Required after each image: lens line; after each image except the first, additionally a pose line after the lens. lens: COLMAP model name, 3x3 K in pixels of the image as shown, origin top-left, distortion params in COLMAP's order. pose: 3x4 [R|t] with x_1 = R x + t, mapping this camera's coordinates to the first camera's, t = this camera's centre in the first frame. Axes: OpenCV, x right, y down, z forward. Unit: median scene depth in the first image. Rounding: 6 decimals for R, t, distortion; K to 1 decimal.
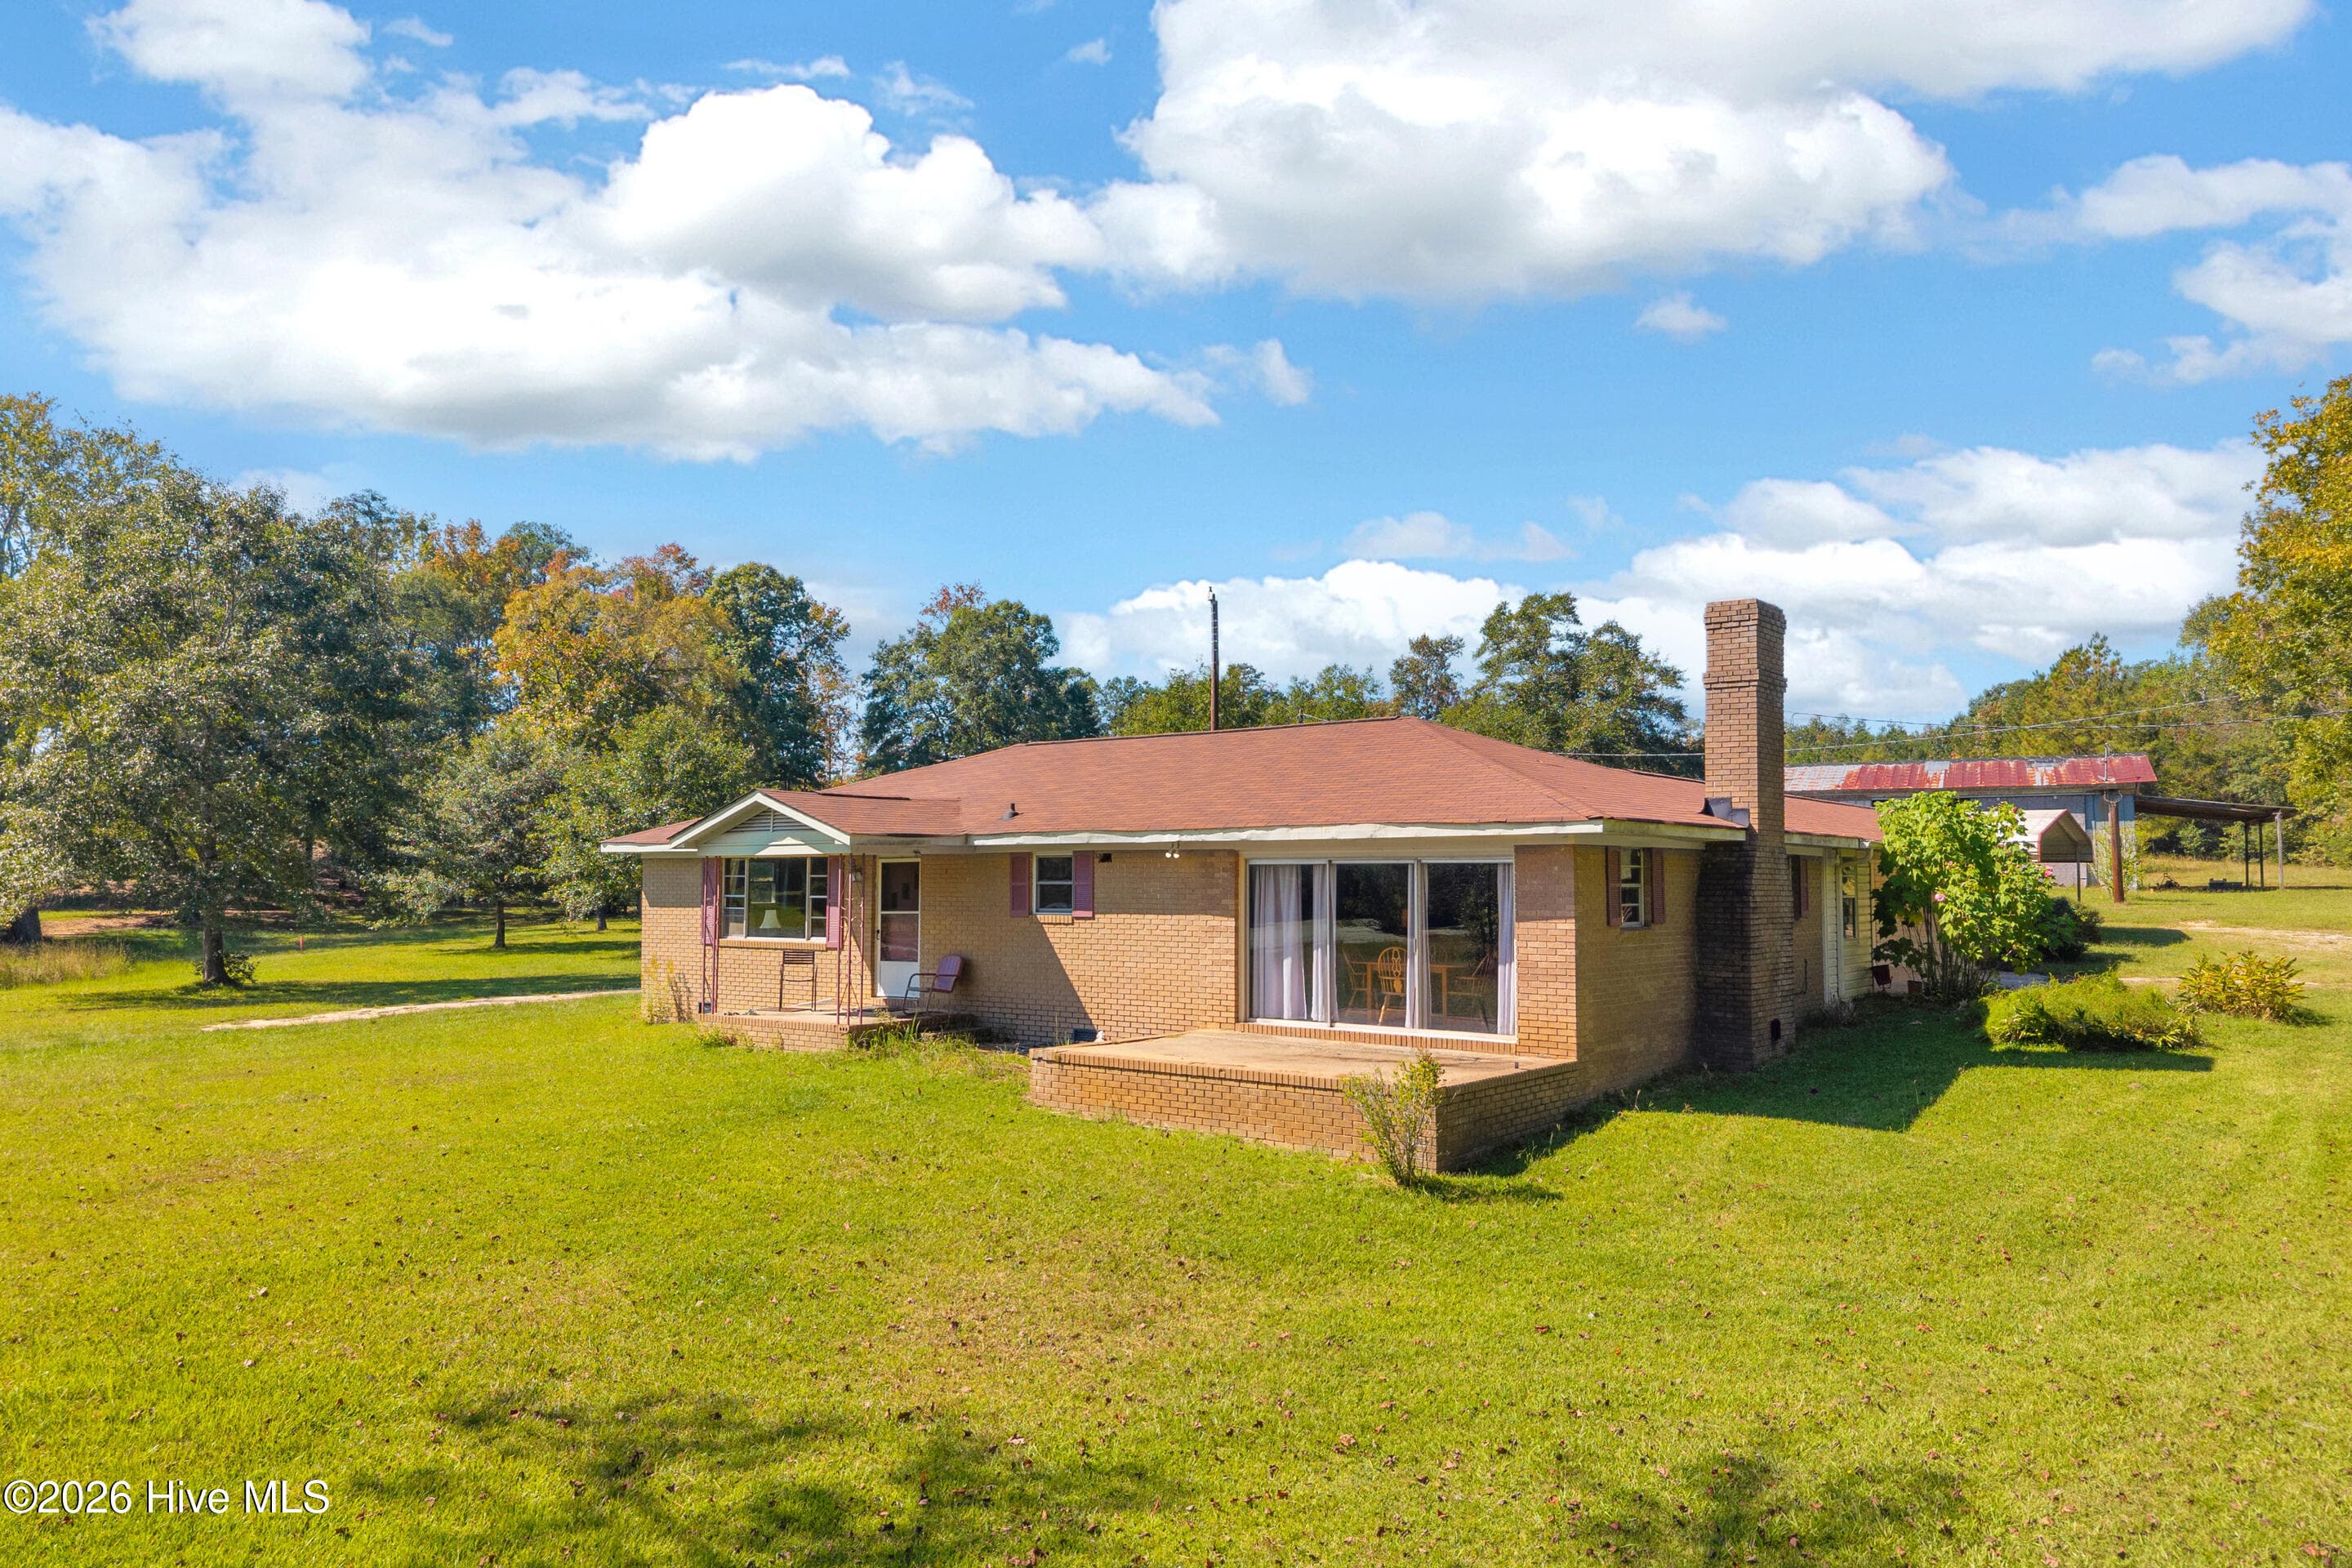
lens RADIAL K [[1622.0, 0, 1139.7], [0, 1622.0, 780.7], [0, 0, 1]] dist [0.007589, -0.000182]
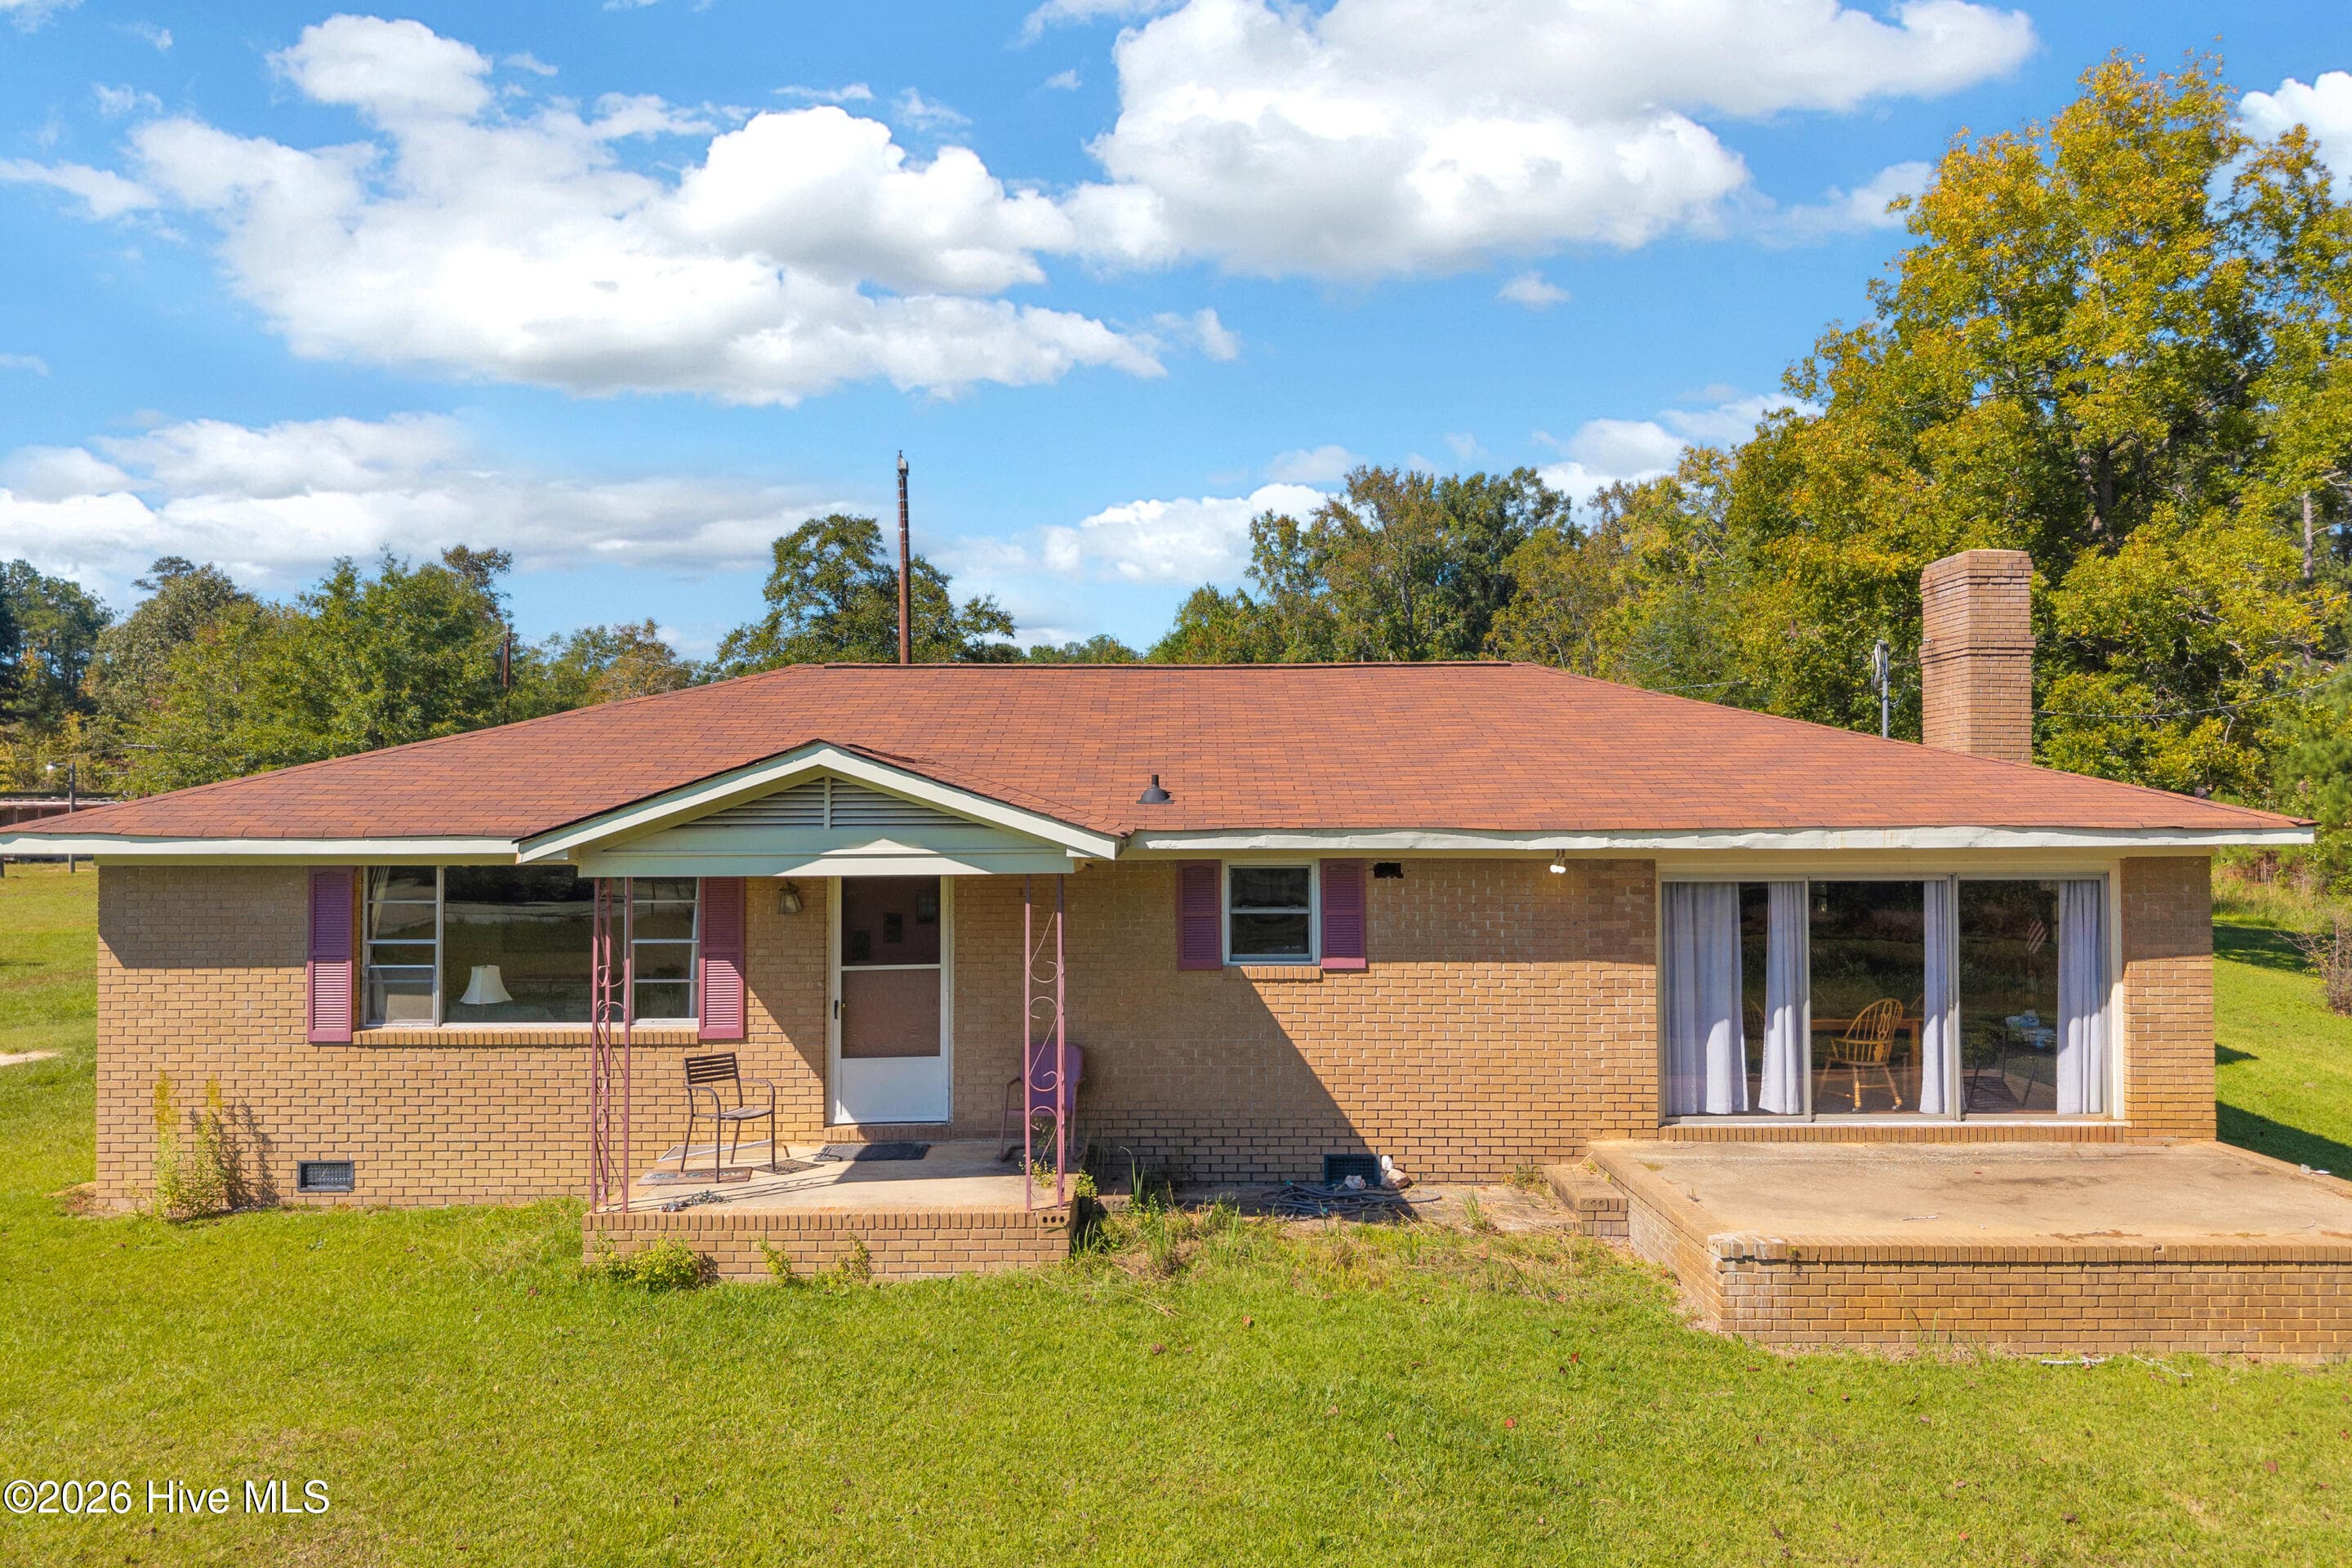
lens RADIAL K [[1622.0, 0, 1139.7], [0, 1622.0, 780.7], [0, 0, 1]] dist [0.007589, -0.000182]
pose [[0.780563, 0.011825, 0.624965, -0.461678], [-0.035482, 0.999047, 0.025413, 0.001855], [-0.624069, -0.042011, 0.780239, 0.572369]]
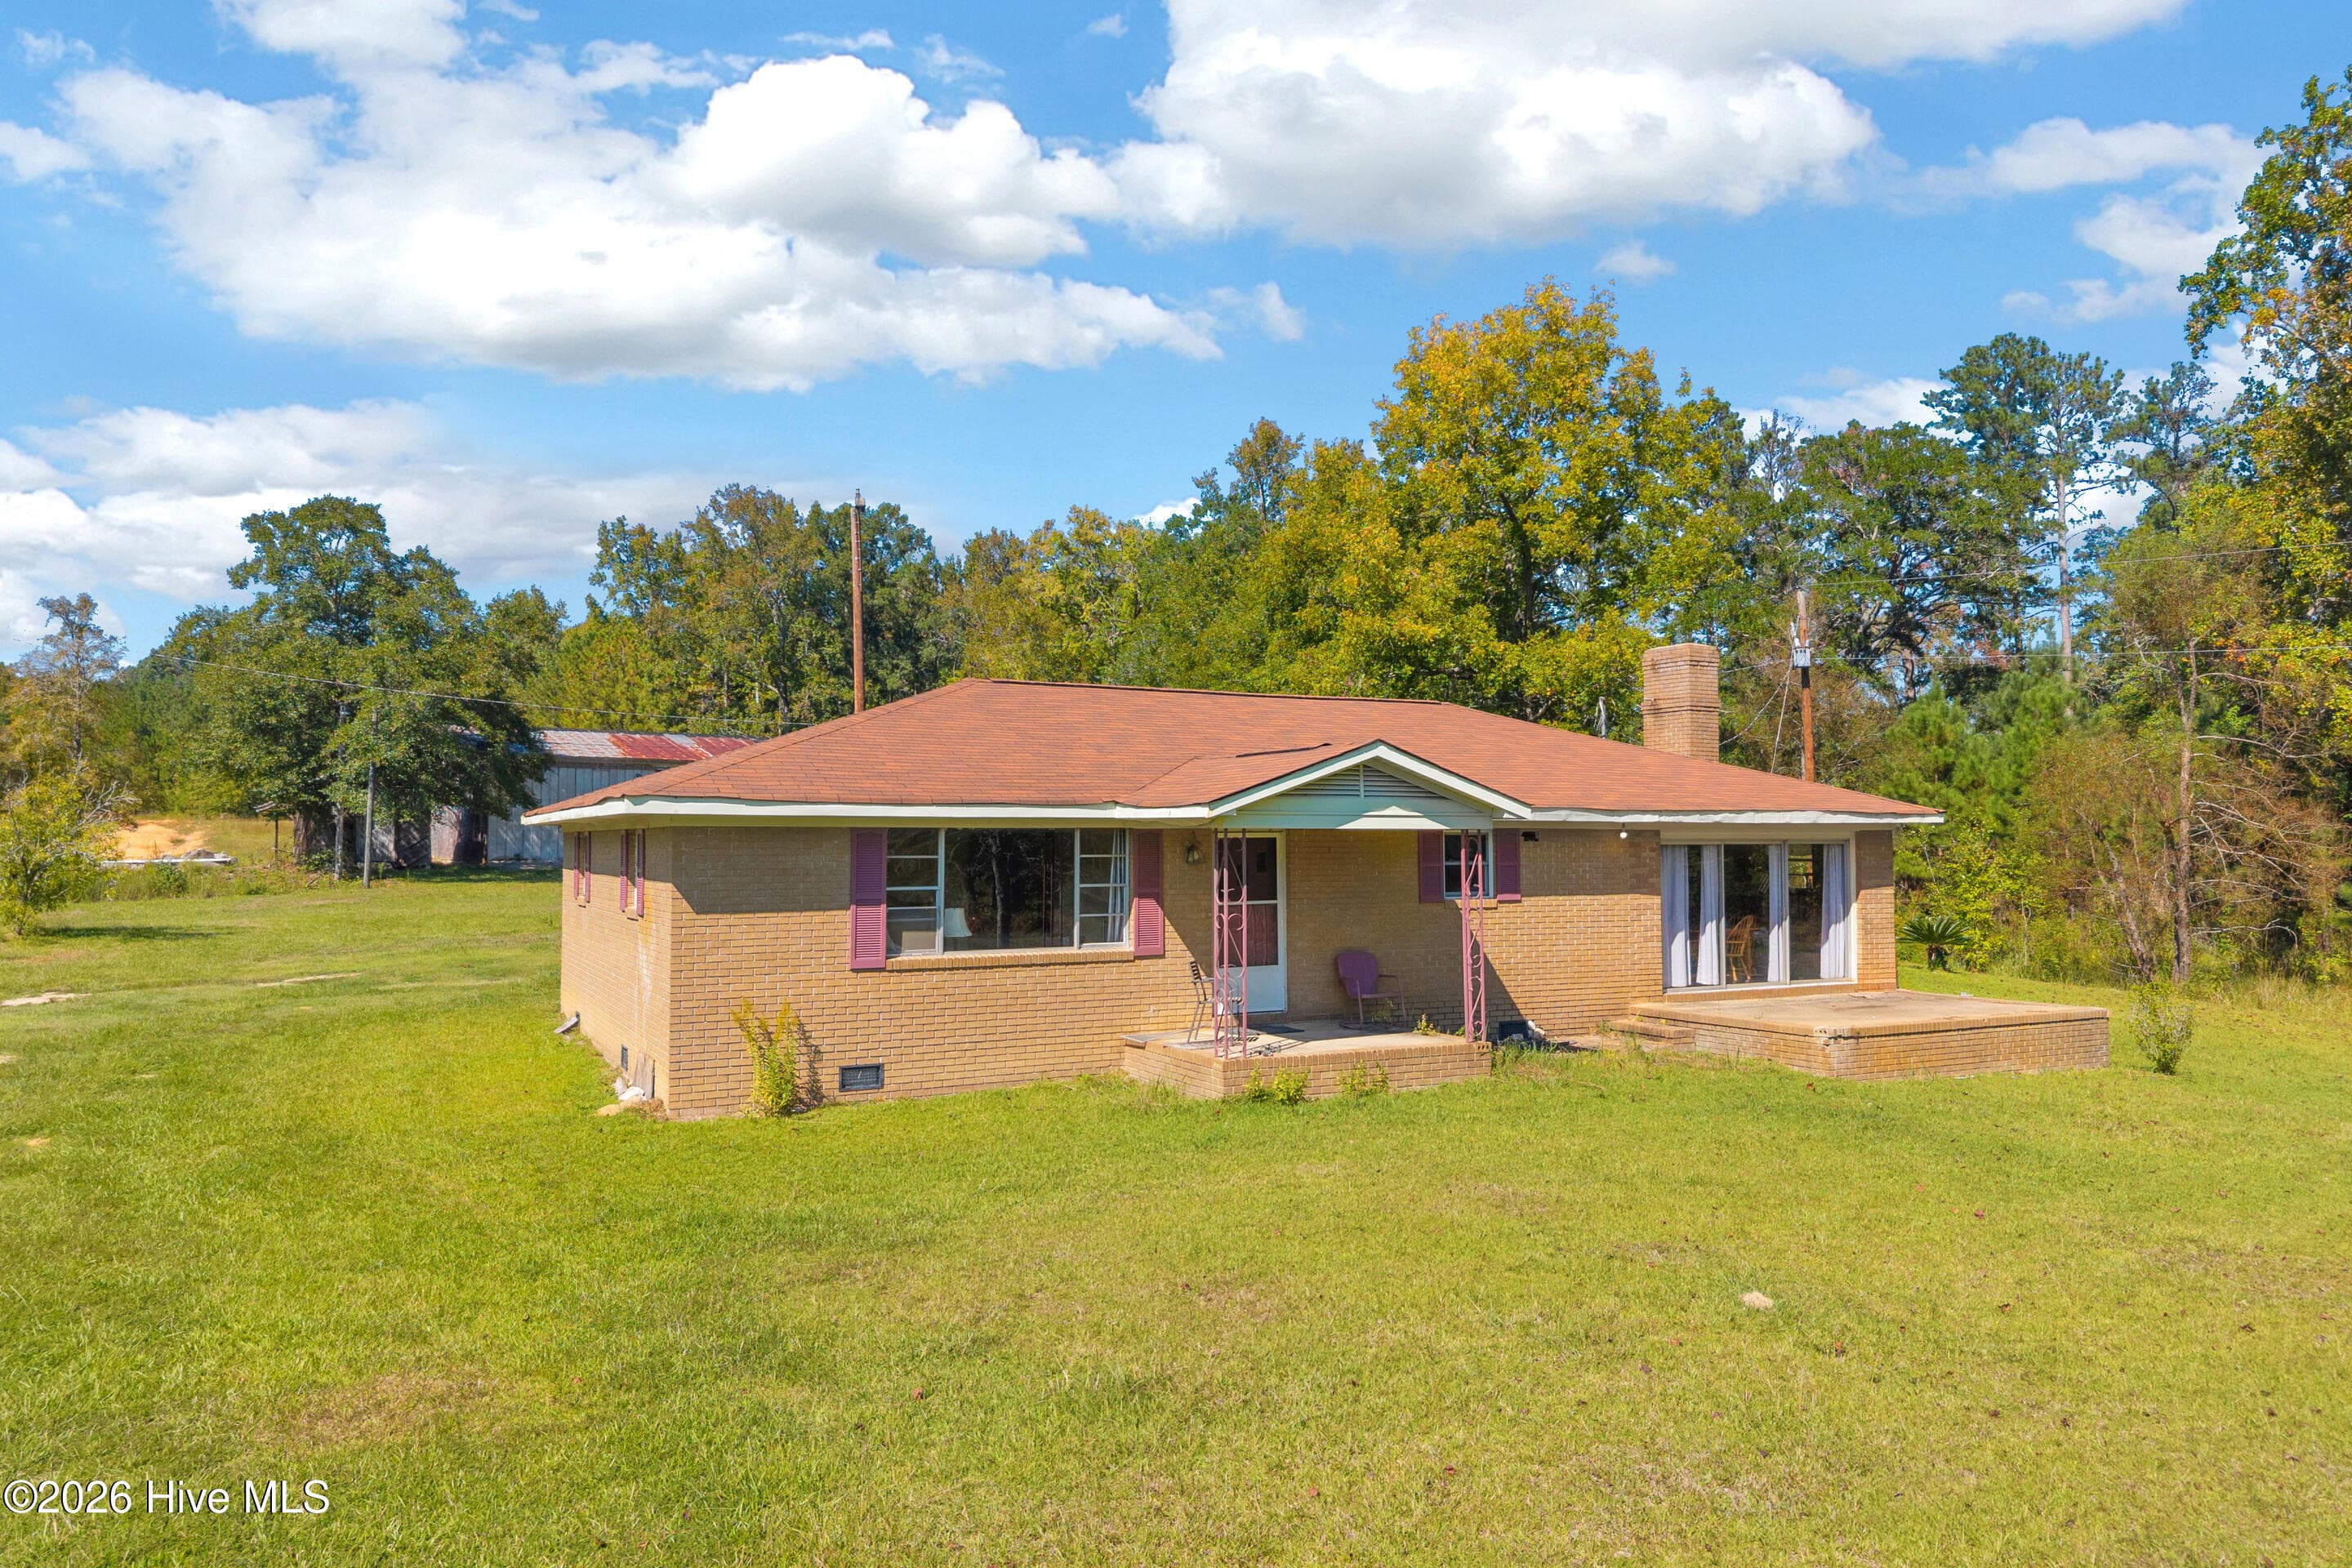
lens RADIAL K [[1611.4, 0, 1176.0], [0, 1611.4, 784.0], [0, 0, 1]] dist [0.048779, -0.002180]
pose [[0.397011, 0.031981, 0.917256, -0.937502], [-0.058985, 0.998216, -0.009274, 0.037195], [-0.915916, -0.050423, 0.398189, 0.797622]]
